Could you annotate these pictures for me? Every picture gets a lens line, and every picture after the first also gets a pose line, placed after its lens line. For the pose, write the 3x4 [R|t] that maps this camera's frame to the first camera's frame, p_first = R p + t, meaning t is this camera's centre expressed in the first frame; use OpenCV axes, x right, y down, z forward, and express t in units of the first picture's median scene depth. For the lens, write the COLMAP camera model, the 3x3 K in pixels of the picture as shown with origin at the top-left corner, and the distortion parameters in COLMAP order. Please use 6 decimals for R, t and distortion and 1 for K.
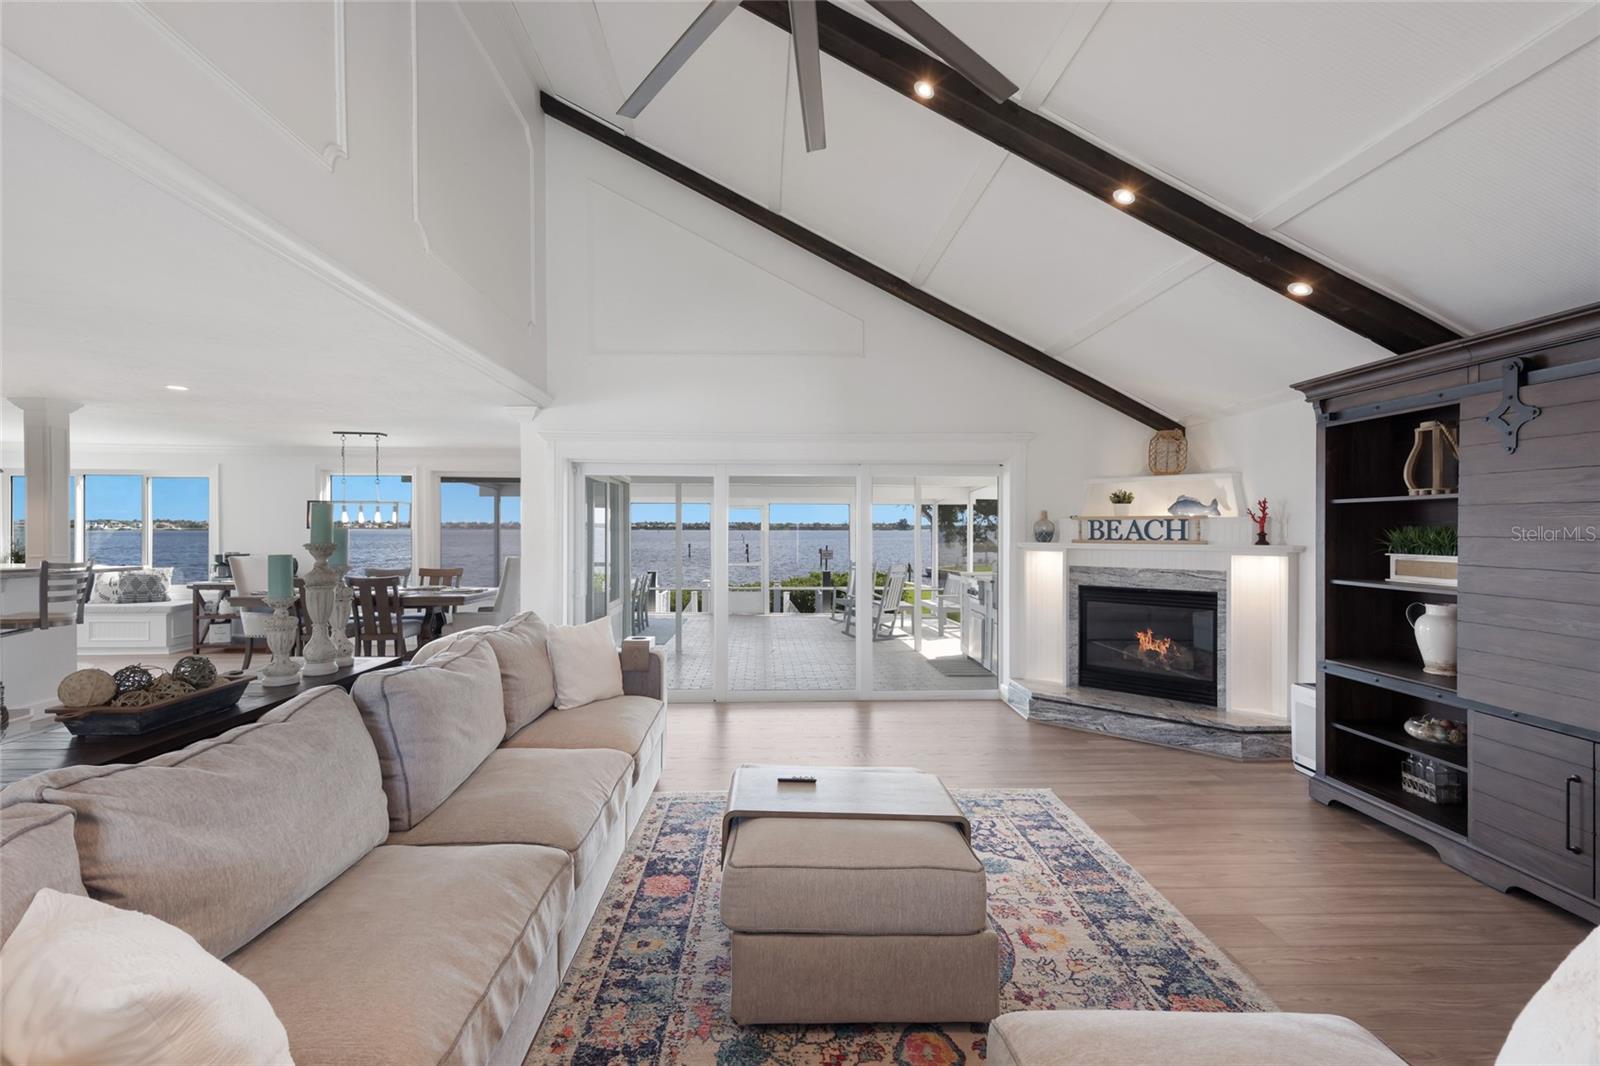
lens RADIAL K [[695.4, 0, 792.7], [0, 695.4, 531.8], [0, 0, 1]] dist [0.016369, 0.000278]
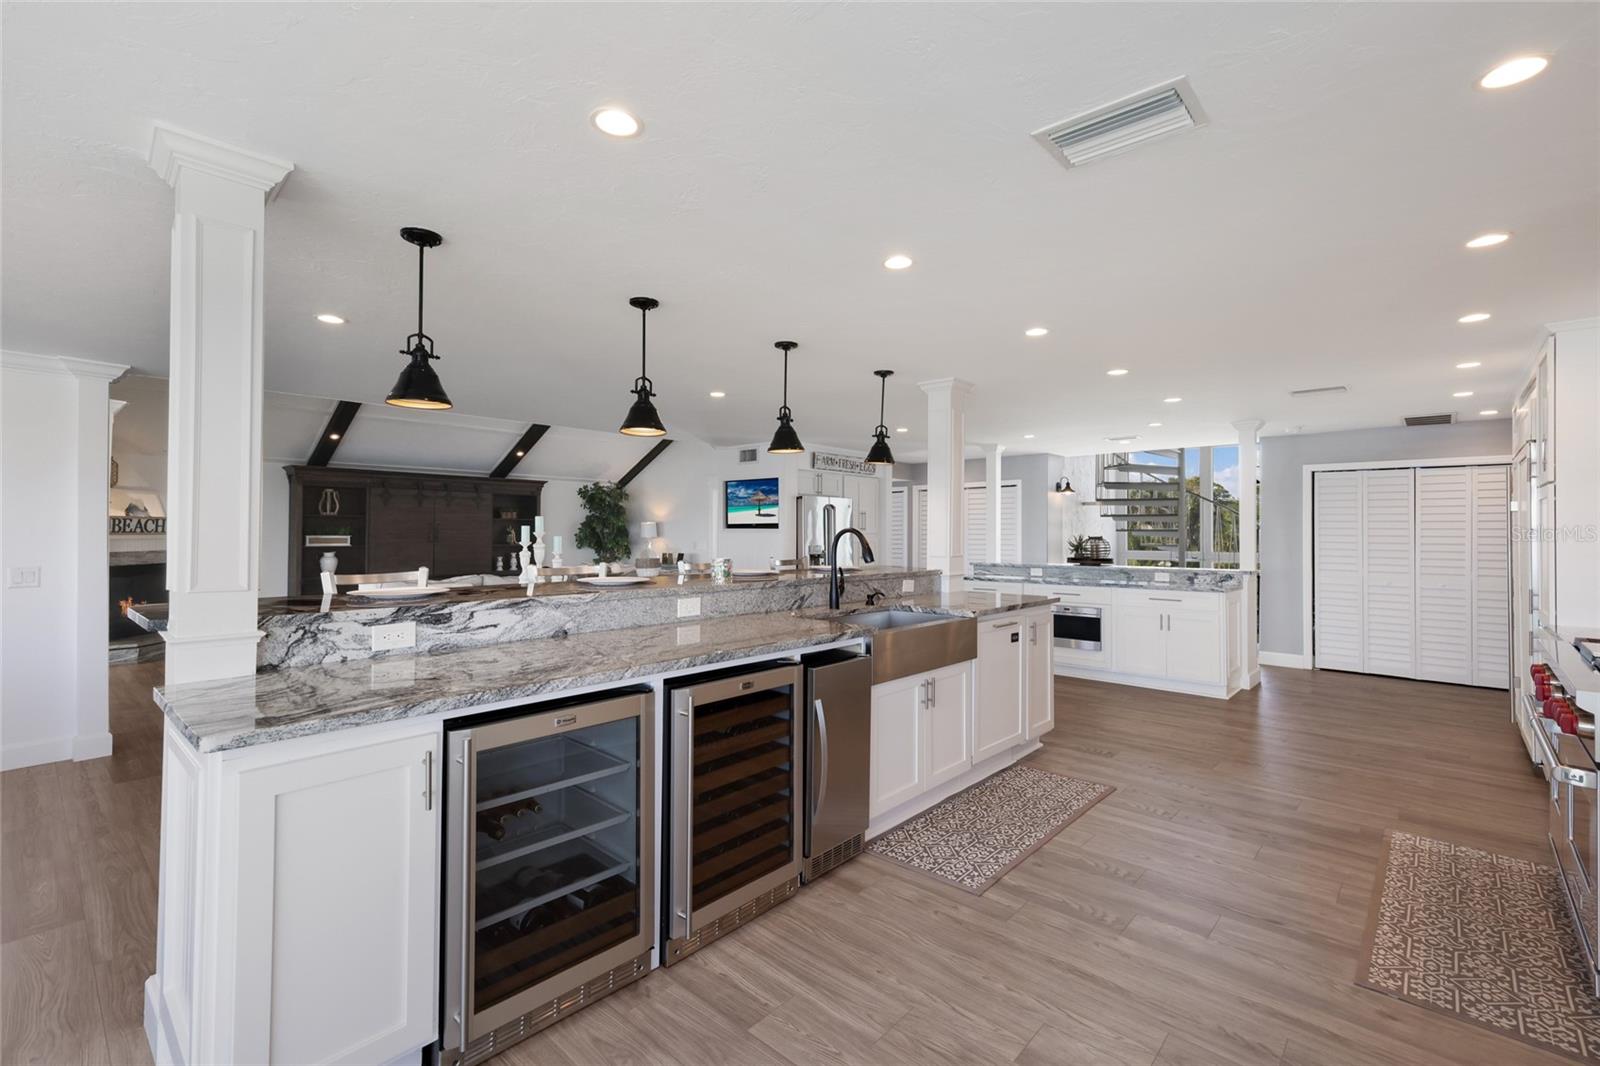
lens RADIAL K [[695.4, 0, 807.7], [0, 695.4, 527.4], [0, 0, 1]] dist [0.016369, 0.000278]
pose [[-0.712190, 0.001061, 0.701986, -1.535965], [0.000334, 0.999999, -0.001172, 0.003152], [-0.701986, -0.000600, -0.712190, 1.026441]]
